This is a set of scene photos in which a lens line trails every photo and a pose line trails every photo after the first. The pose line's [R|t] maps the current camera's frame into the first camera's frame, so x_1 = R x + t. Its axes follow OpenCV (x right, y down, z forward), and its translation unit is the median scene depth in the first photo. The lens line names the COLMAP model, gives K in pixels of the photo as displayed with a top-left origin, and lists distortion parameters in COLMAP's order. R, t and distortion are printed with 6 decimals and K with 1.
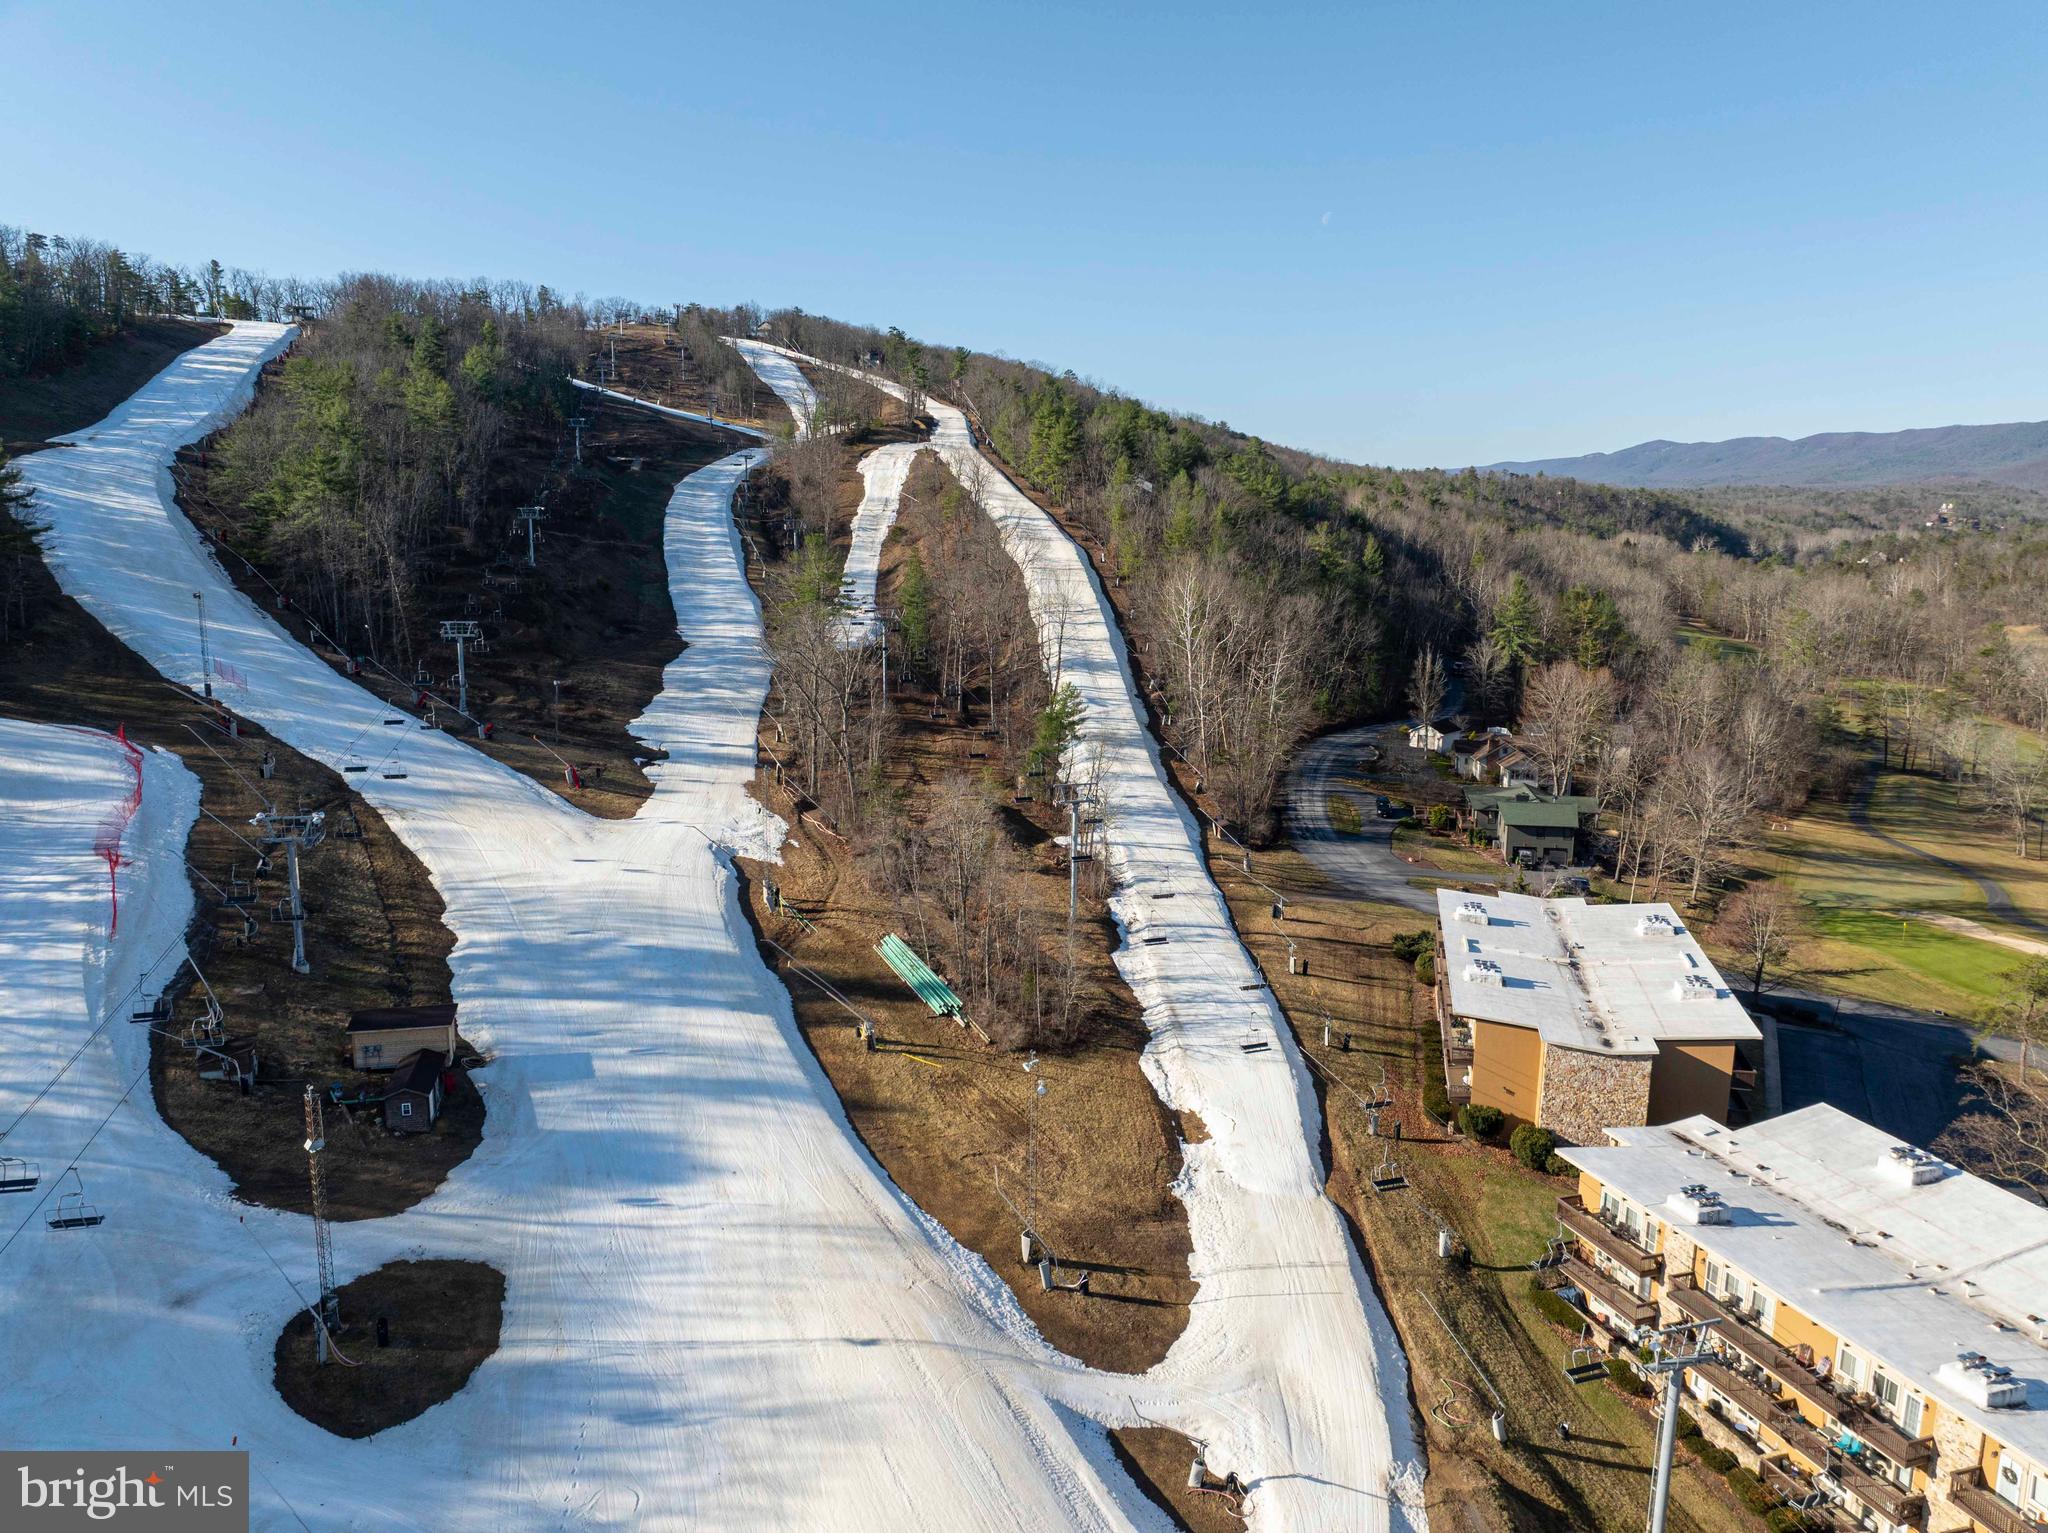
lens RADIAL K [[1428.3, 0, 1039.8], [0, 1428.3, 762.0], [0, 0, 1]] dist [-0.040077, -0.006744]
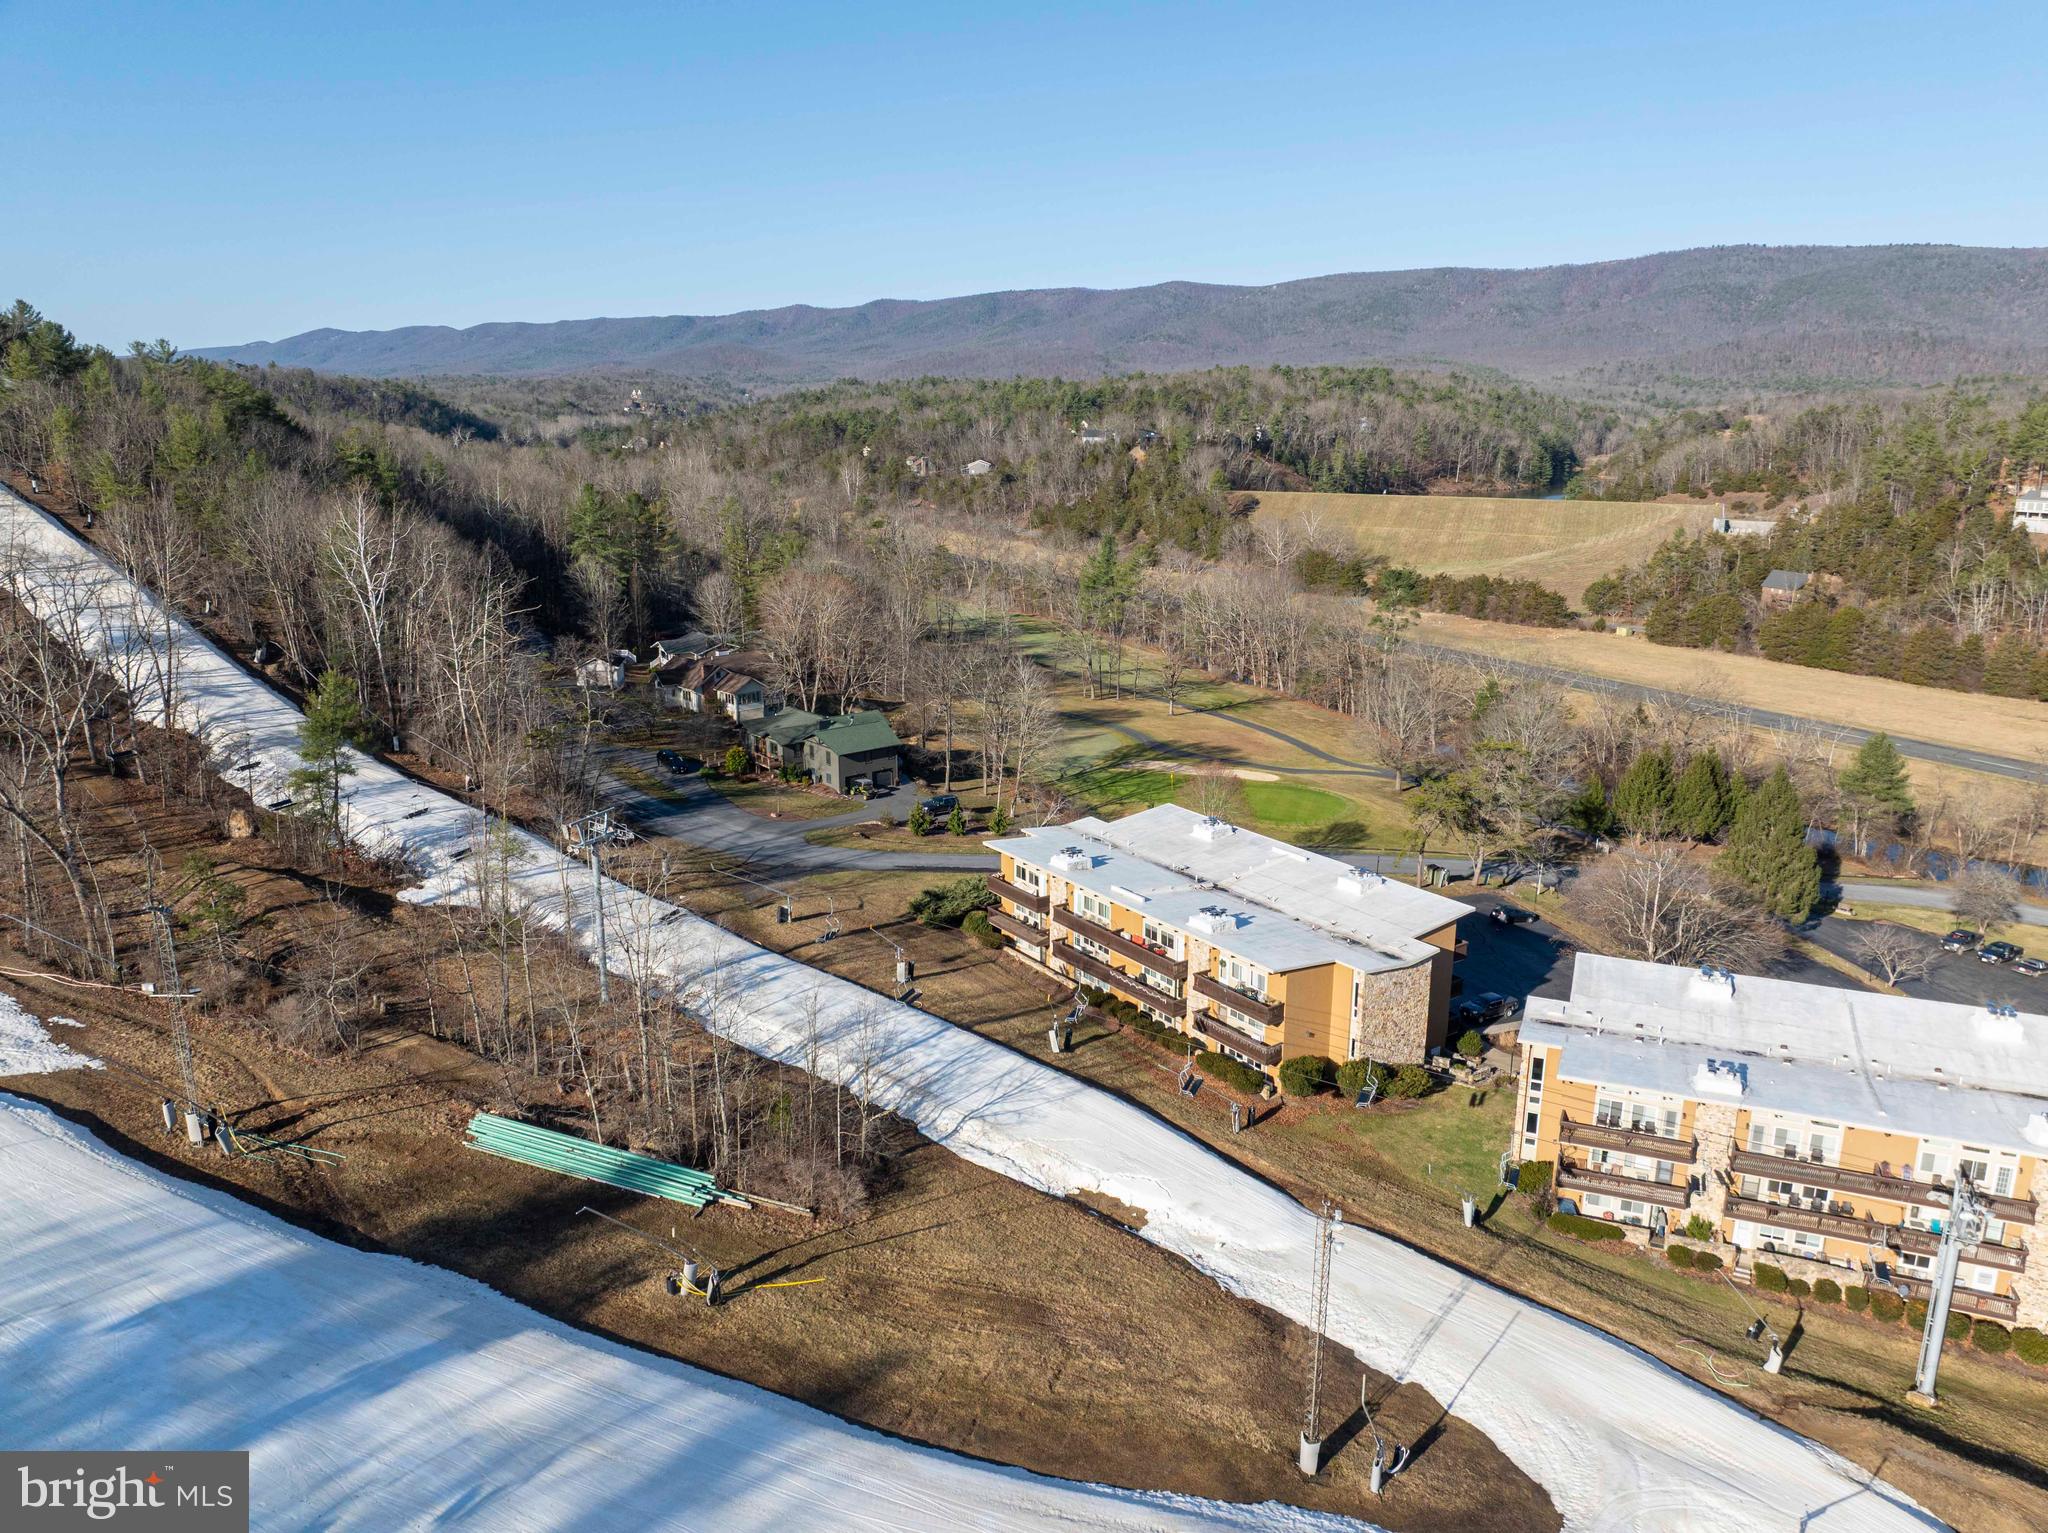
lens RADIAL K [[1428.3, 0, 1039.8], [0, 1428.3, 762.0], [0, 0, 1]] dist [-0.040077, -0.006744]
pose [[0.660389, -0.189862, 0.726525, -0.464492], [0.135541, 0.981756, 0.133358, -0.102039], [-0.738590, 0.010406, 0.674074, 0.509217]]
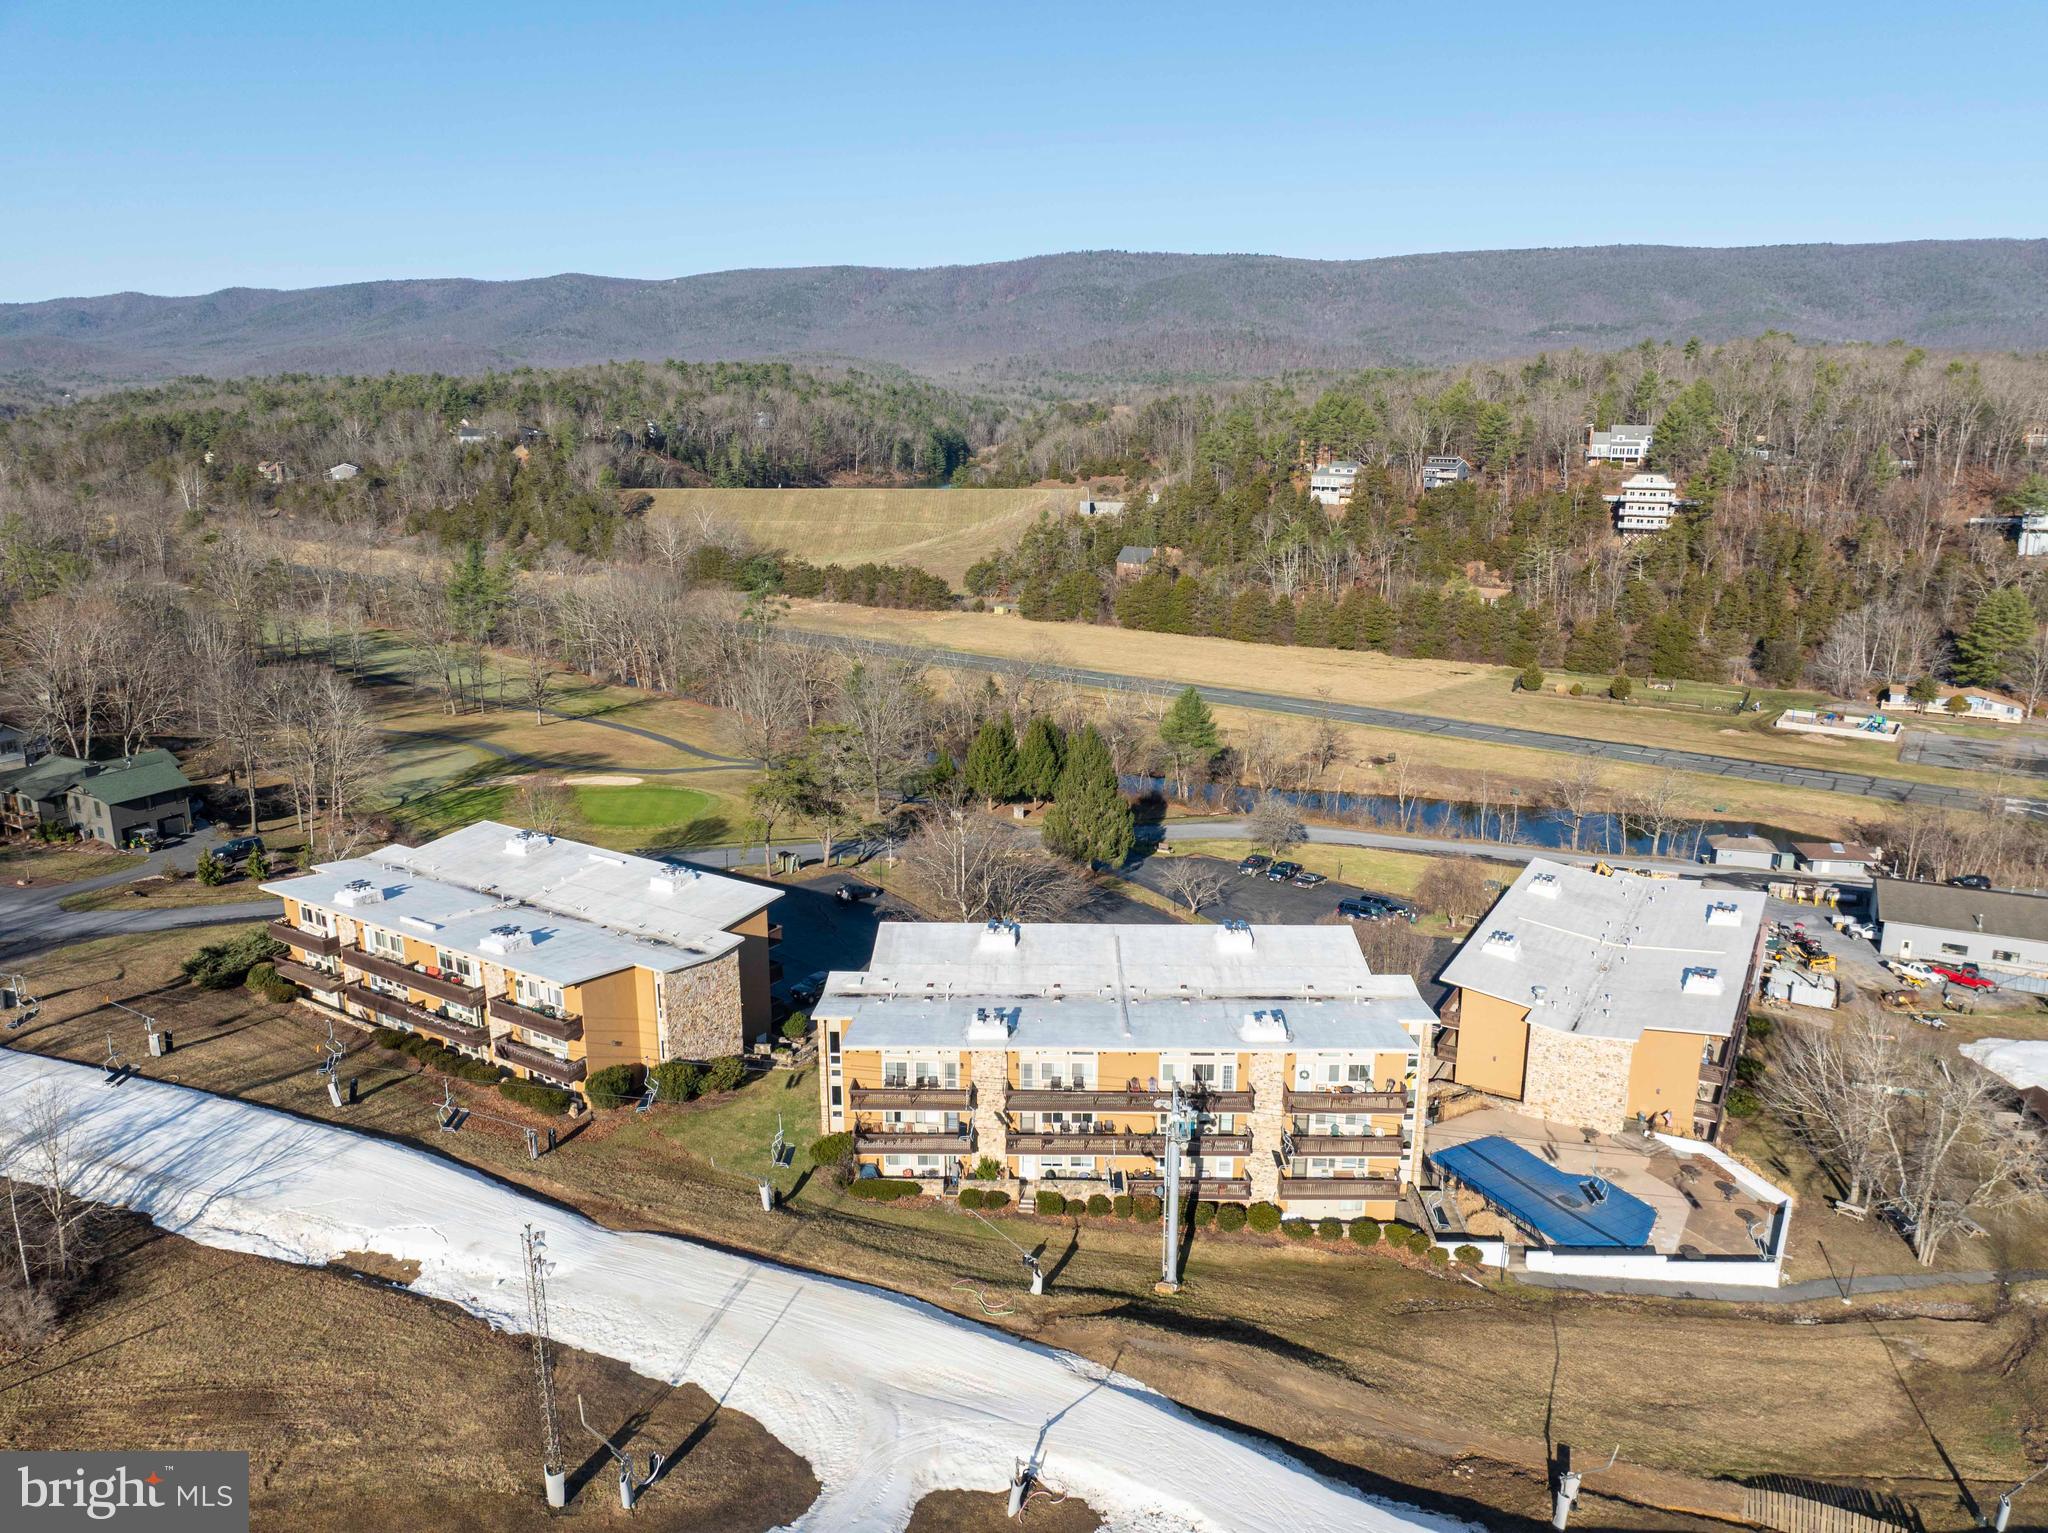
lens RADIAL K [[1428.3, 0, 1039.8], [0, 1428.3, 762.0], [0, 0, 1]] dist [-0.040077, -0.006744]
pose [[0.321333, -0.239777, 0.916107, -0.397853], [0.166686, 0.966629, 0.194534, -0.080932], [-0.932181, 0.090192, 0.350577, 0.420444]]
